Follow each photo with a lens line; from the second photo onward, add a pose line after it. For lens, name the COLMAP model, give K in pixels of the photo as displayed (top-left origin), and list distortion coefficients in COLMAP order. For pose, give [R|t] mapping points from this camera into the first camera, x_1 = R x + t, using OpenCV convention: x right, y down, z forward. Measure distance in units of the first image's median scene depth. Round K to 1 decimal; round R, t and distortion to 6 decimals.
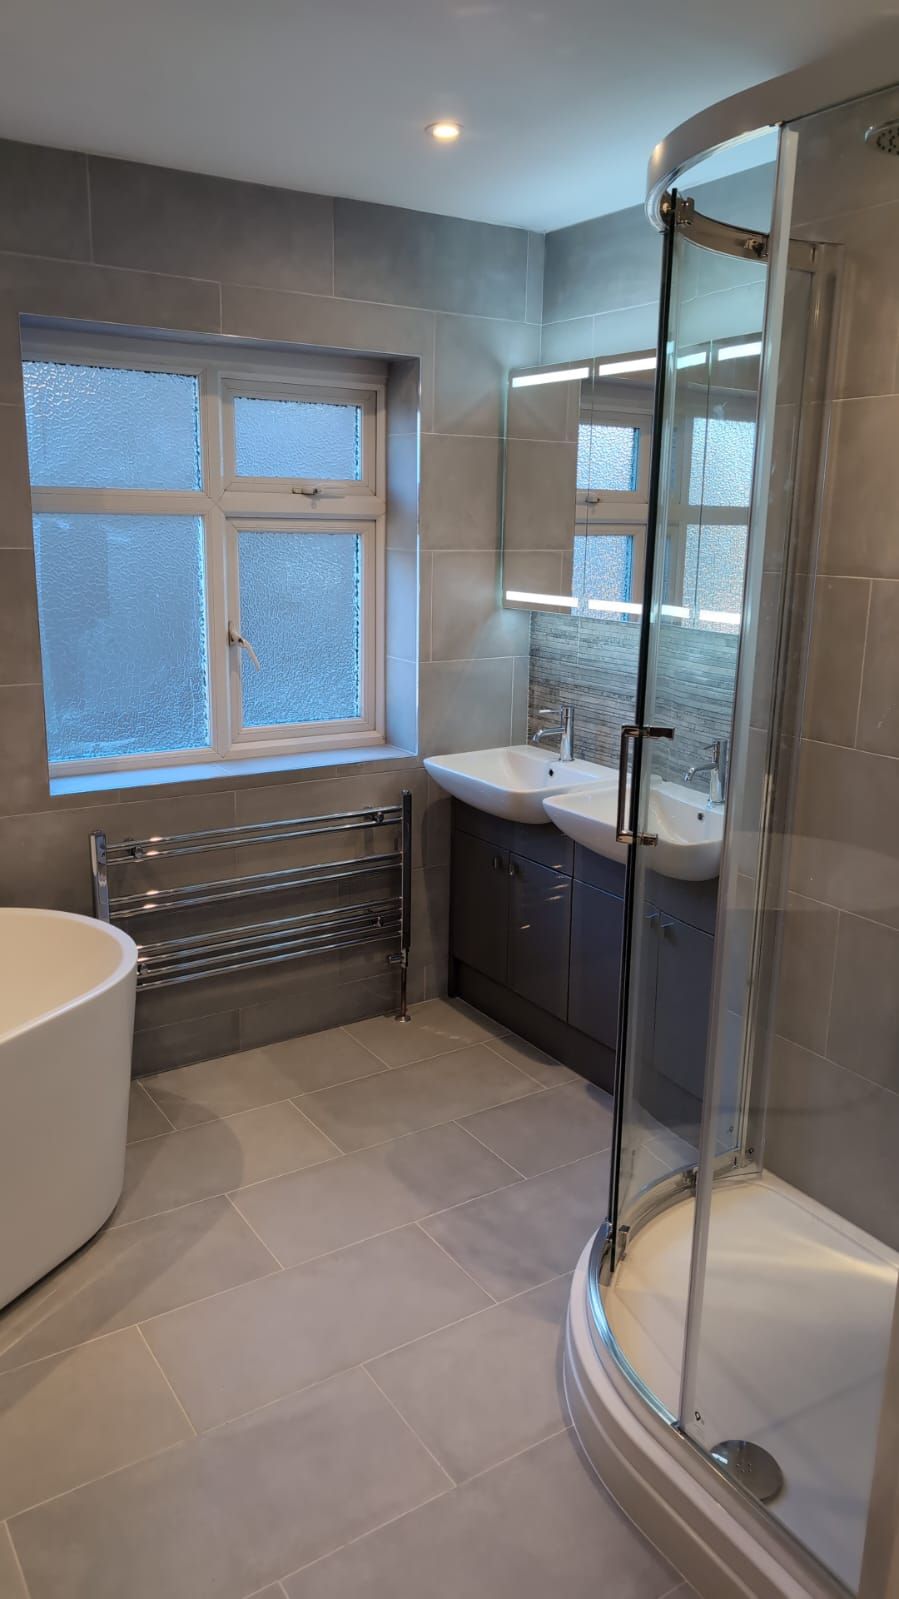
lens RADIAL K [[1129.3, 0, 449.4], [0, 1129.3, 780.3], [0, 0, 1]] dist [0.079258, -0.099869]
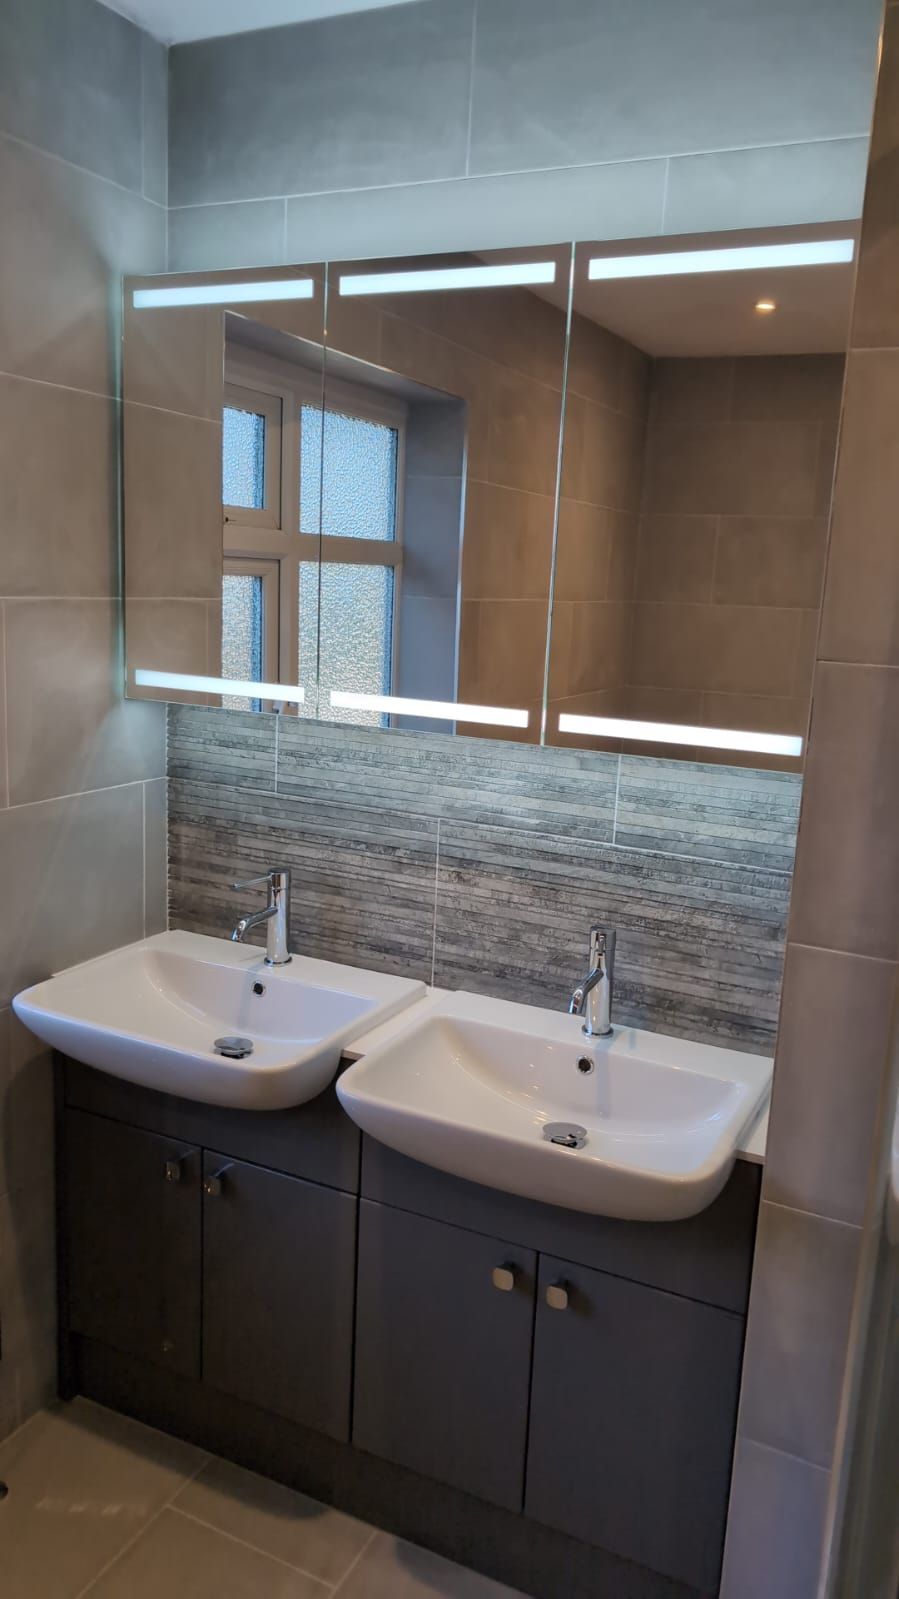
lens RADIAL K [[1129.3, 0, 449.4], [0, 1129.3, 780.3], [0, 0, 1]] dist [0.079258, -0.099869]
pose [[0.856285, -0.071724, 0.511499, -0.110241], [0.084721, 0.996402, -0.002112, -0.099342], [-0.509508, 0.045143, 0.859281, 0.441726]]
